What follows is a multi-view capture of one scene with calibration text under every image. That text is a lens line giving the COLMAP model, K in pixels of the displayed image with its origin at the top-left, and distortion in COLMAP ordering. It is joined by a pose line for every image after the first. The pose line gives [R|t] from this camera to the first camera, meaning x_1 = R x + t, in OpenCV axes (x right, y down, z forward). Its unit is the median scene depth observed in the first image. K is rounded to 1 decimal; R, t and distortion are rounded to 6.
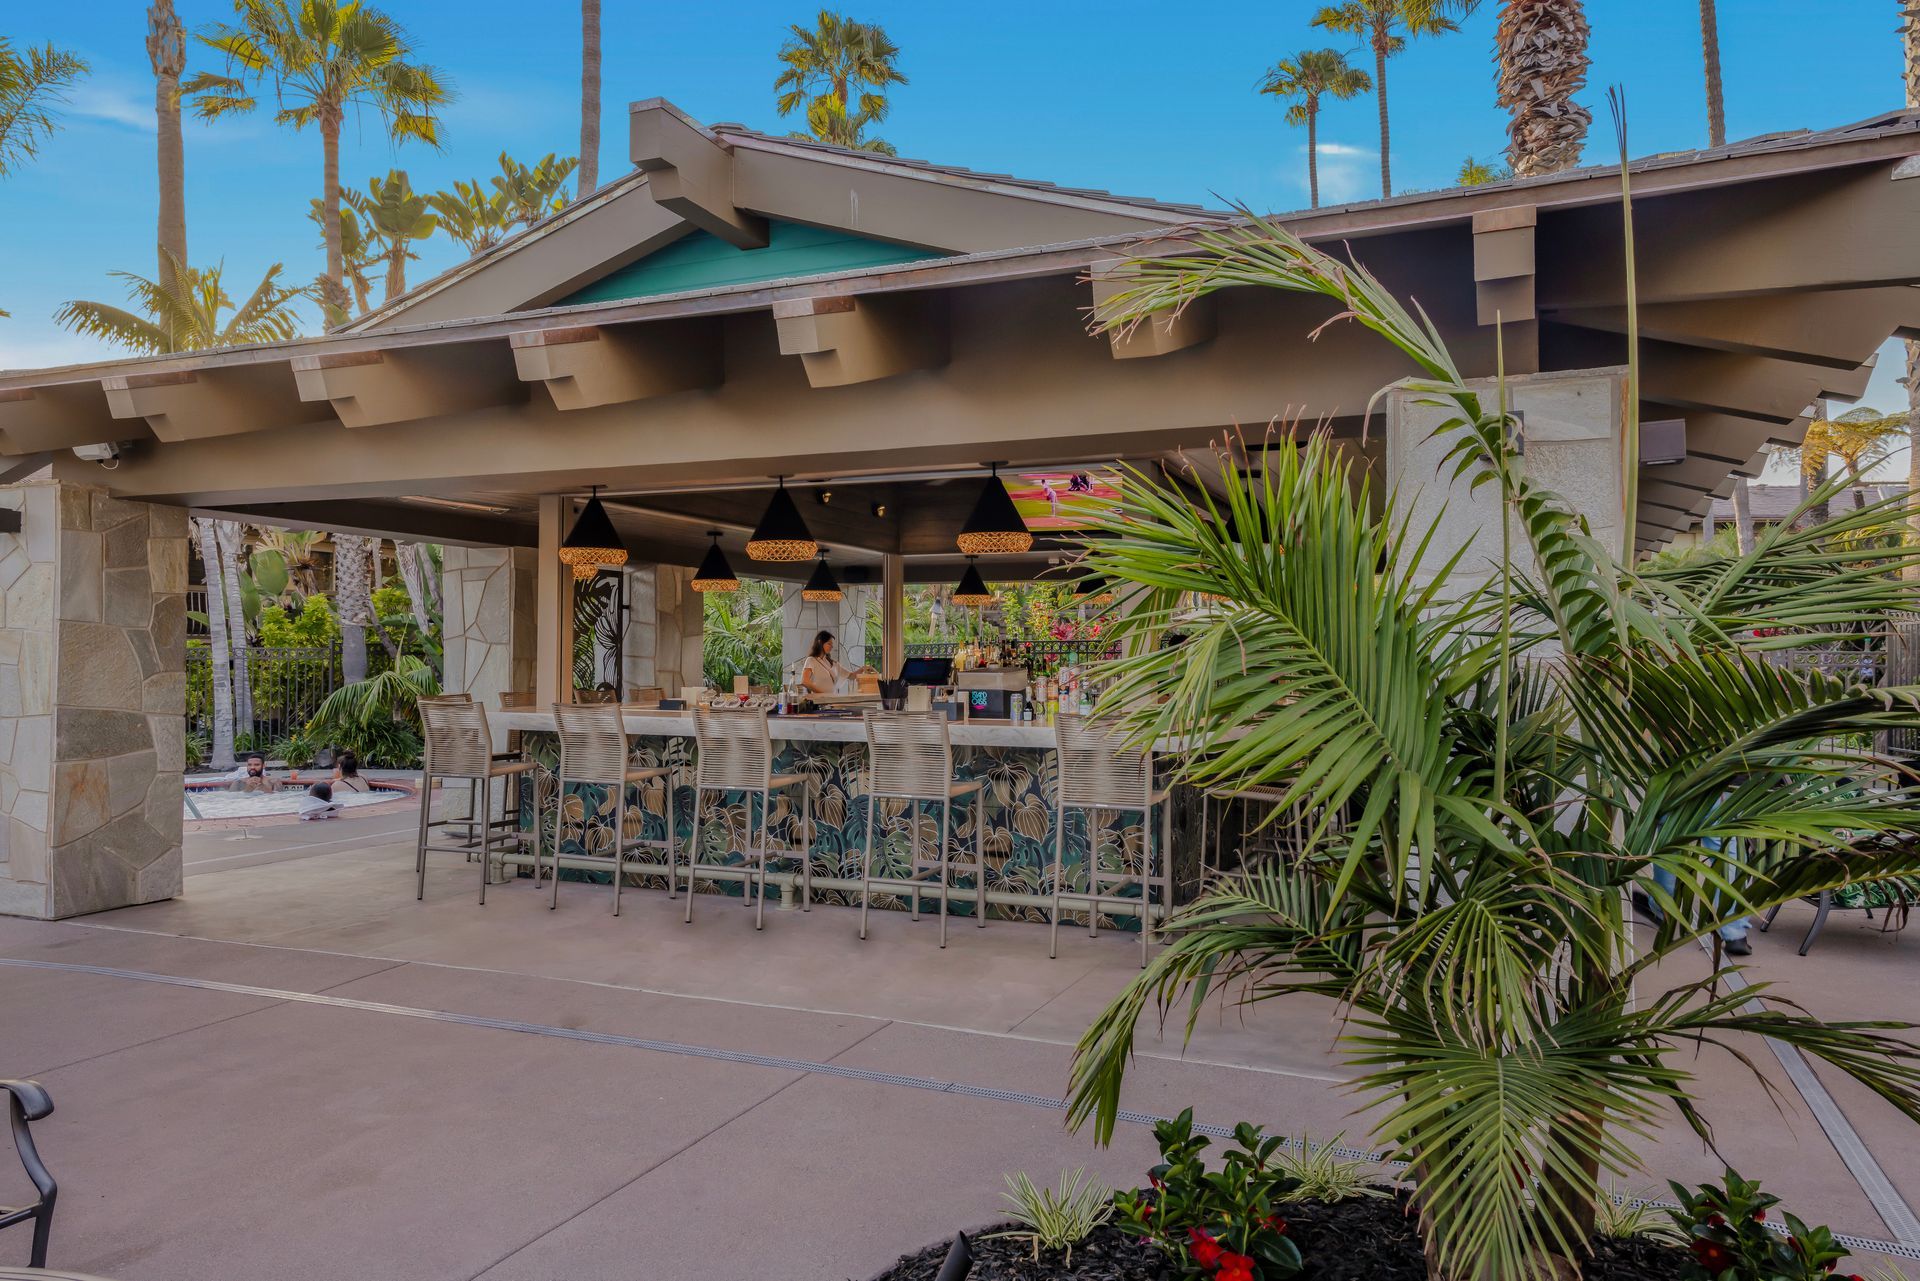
lens RADIAL K [[1016.8, 0, 1057.5], [0, 1016.8, 658.7], [0, 0, 1]] dist [0.021969, 0.014433]
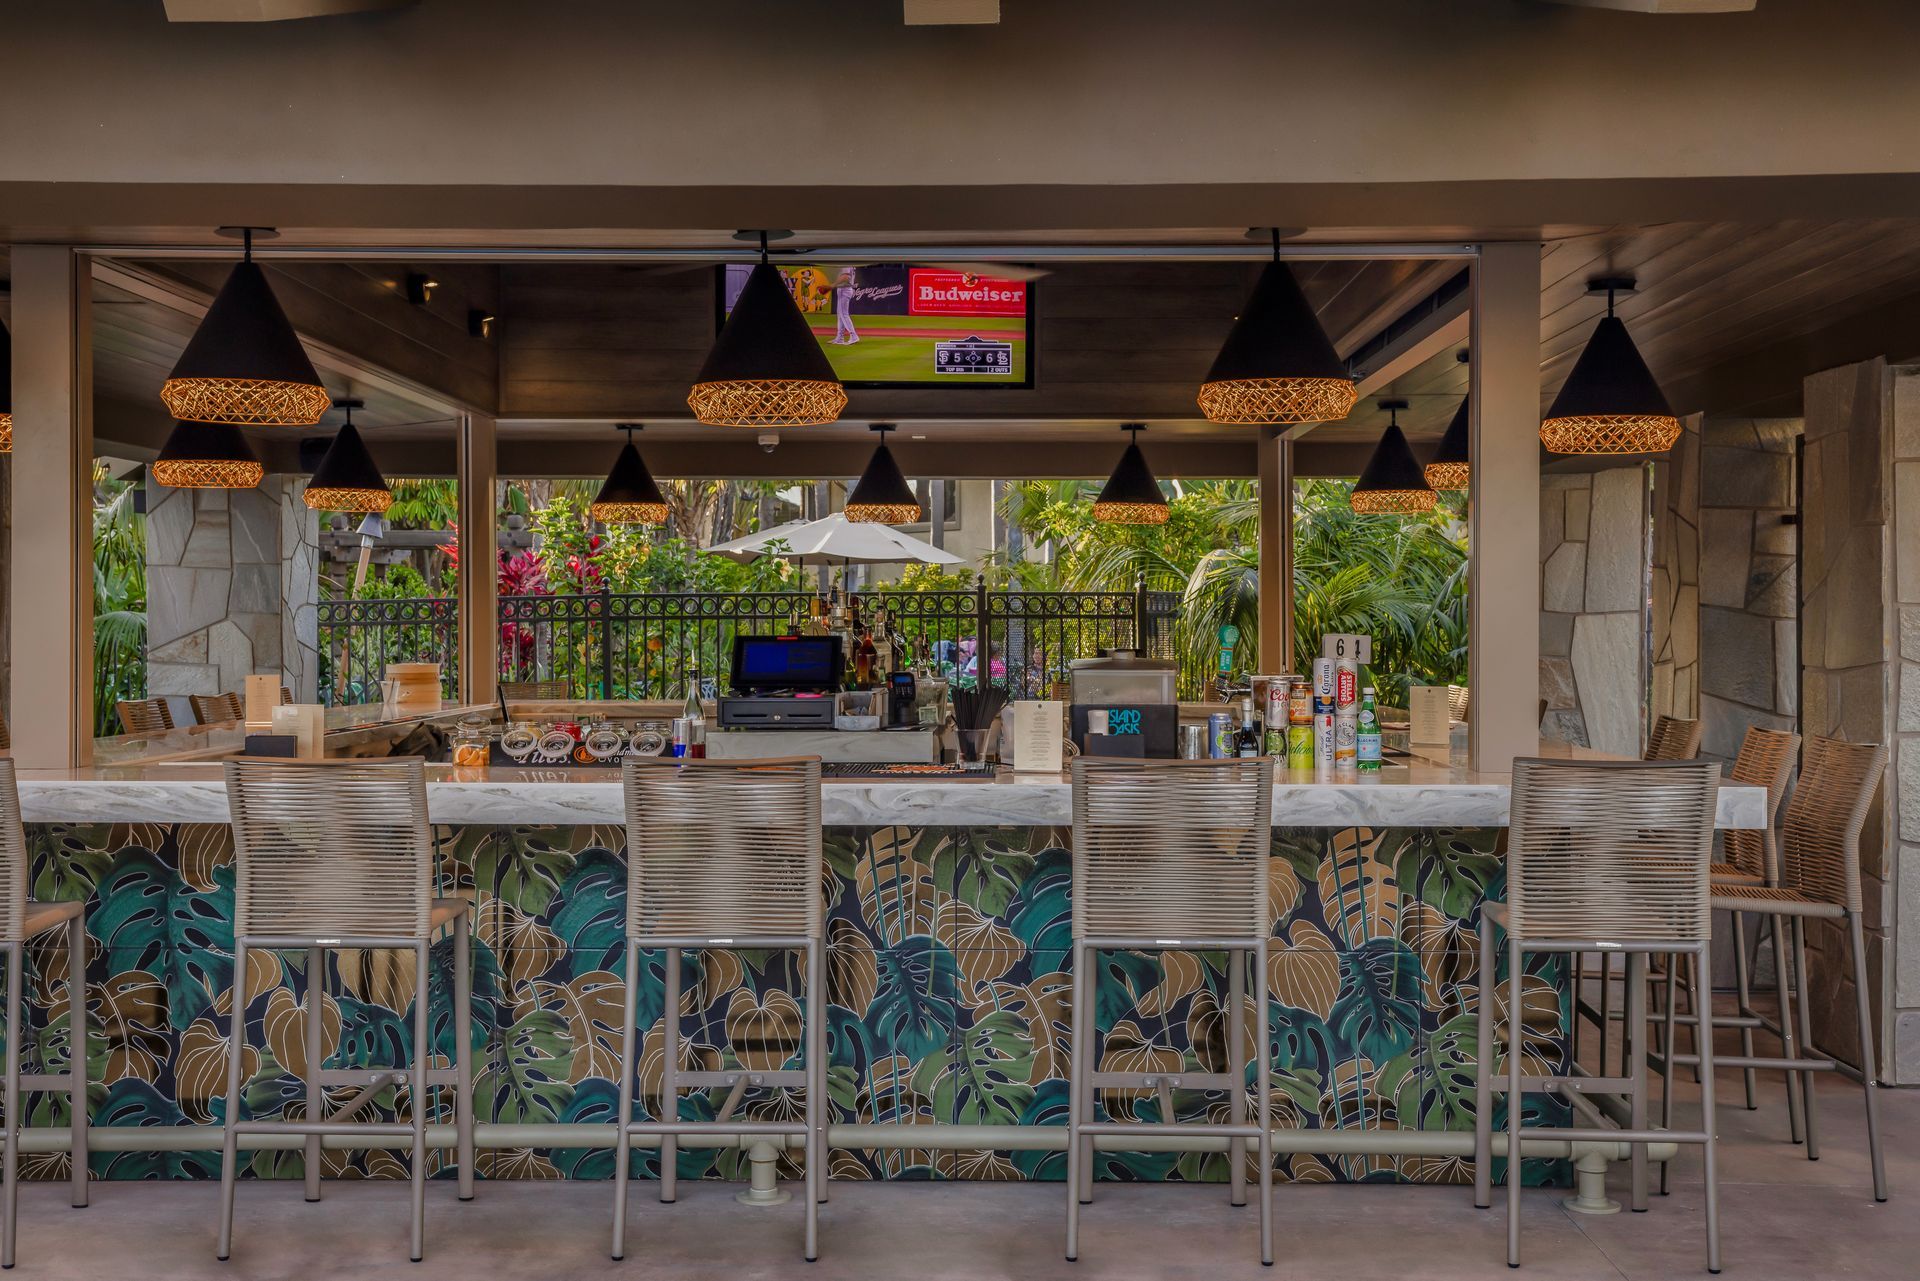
lens RADIAL K [[1838.0, 0, 960.0], [0, 1838.0, 640.5], [0, 0, 1]] dist [0.057578, 0.012042]
pose [[0.955033, -0.006569, 0.296428, -0.390764], [0.003521, 0.999935, 0.010815, -0.009615], [-0.296480, -0.009285, 0.954994, 0.181898]]
